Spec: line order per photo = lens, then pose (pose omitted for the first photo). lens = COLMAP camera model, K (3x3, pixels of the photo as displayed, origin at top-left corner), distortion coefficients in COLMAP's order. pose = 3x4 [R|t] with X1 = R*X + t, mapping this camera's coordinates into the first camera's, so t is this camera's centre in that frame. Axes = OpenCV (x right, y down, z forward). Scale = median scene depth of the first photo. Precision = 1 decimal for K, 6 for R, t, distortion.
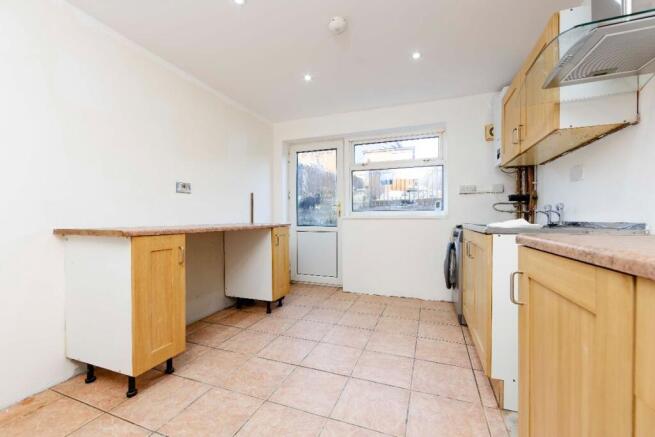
lens RADIAL K [[258.7, 0, 335.4], [0, 258.7, 220.3], [0, 0, 1]] dist [-0.000269, -0.000157]
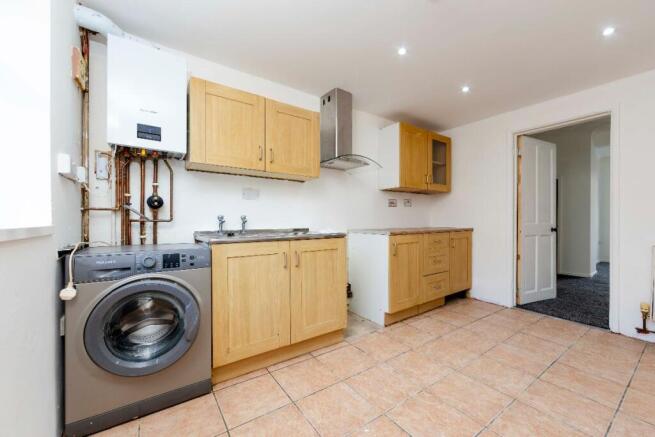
lens RADIAL K [[258.6, 0, 329.9], [0, 258.6, 223.5], [0, 0, 1]] dist [-0.003015, -0.000394]
pose [[-0.811953, -0.000422, 0.583723, -0.155632], [0.006845, 0.999924, 0.010244, -0.031768], [-0.583683, 0.012313, -0.811889, 1.363184]]
